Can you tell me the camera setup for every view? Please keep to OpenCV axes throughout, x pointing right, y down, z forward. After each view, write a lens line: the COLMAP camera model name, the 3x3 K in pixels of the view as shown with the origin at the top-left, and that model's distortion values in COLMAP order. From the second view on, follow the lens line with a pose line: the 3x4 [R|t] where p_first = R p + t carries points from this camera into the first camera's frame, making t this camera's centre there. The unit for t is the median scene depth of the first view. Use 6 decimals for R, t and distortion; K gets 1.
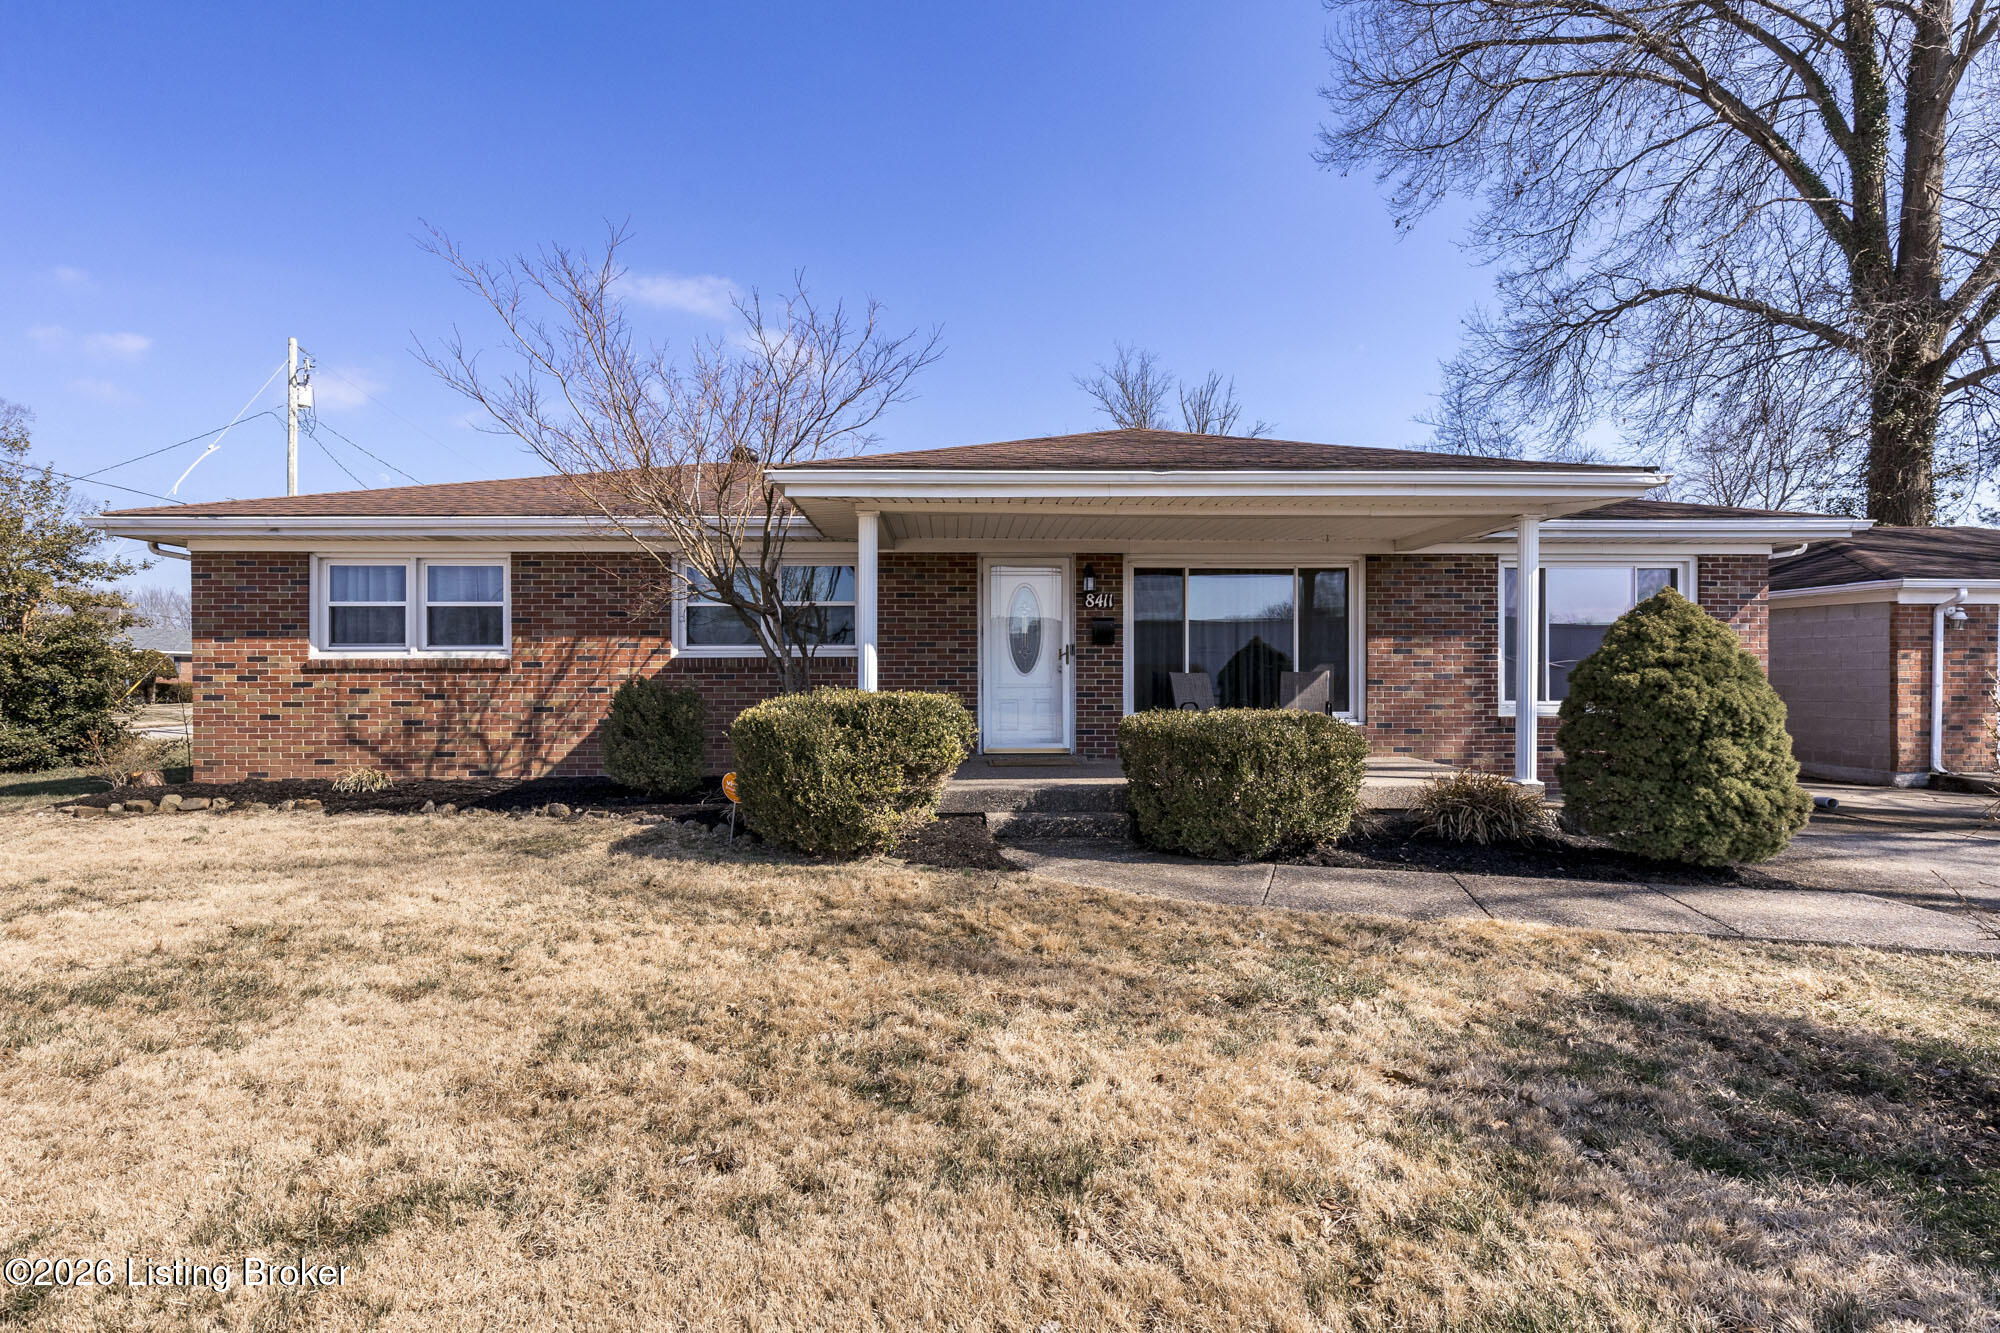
lens RADIAL K [[962.7, 0, 1025.7], [0, 962.7, 685.8], [0, 0, 1]] dist [0.001058, 0.000231]
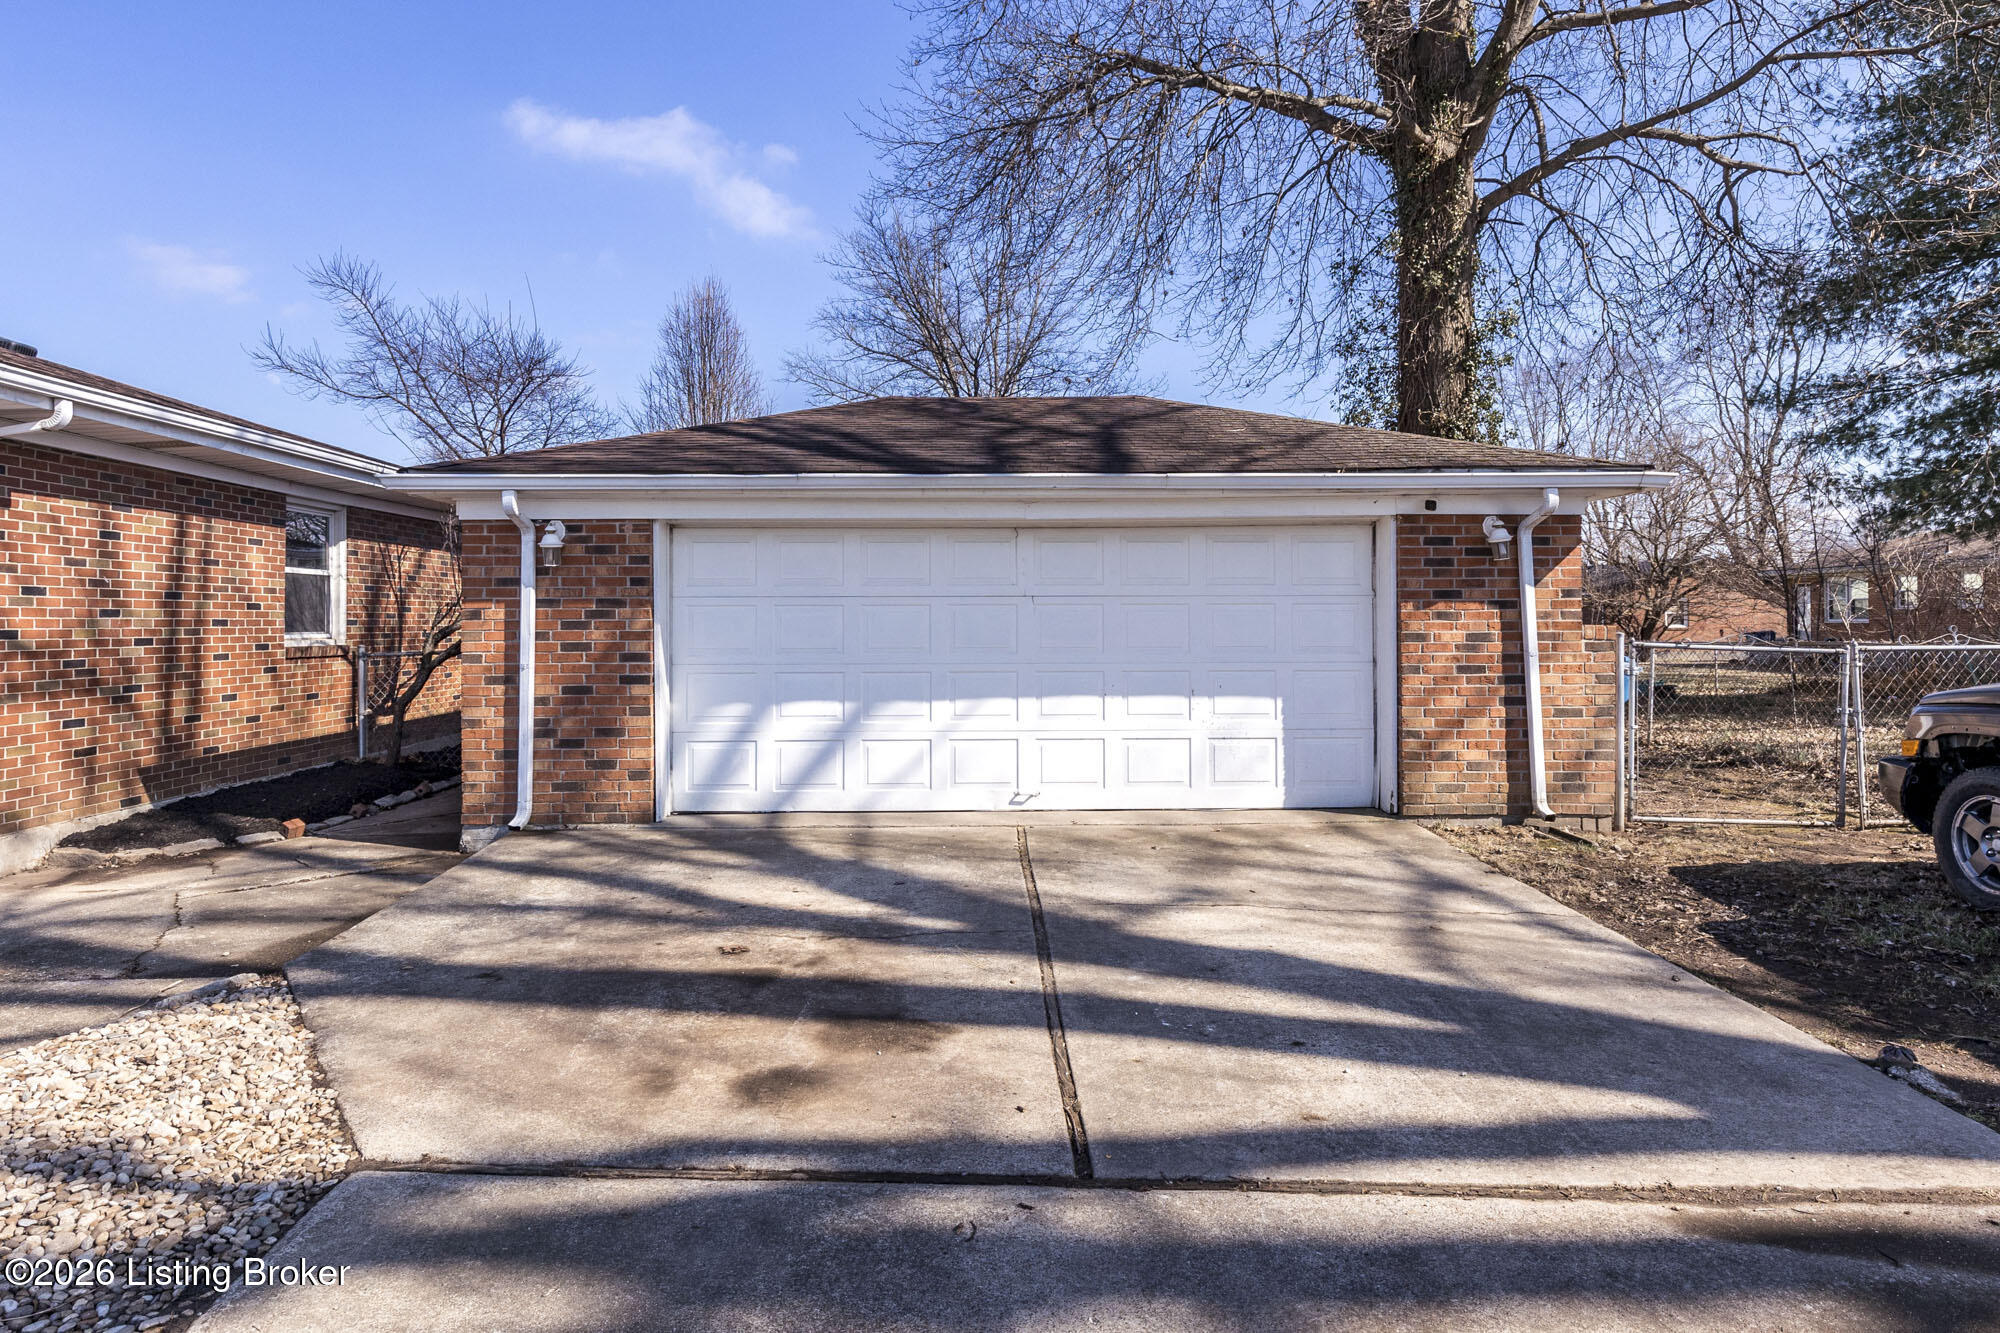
lens RADIAL K [[1233.1, 0, 1006.1], [0, 1233.1, 609.4], [0, 0, 1]] dist [0.004863, 0.000694]
pose [[0.999972, -0.007449, -0.000443, 1.394645], [0.007438, 0.999745, -0.021345, -0.018671], [0.000602, 0.021341, 0.999772, 0.334642]]
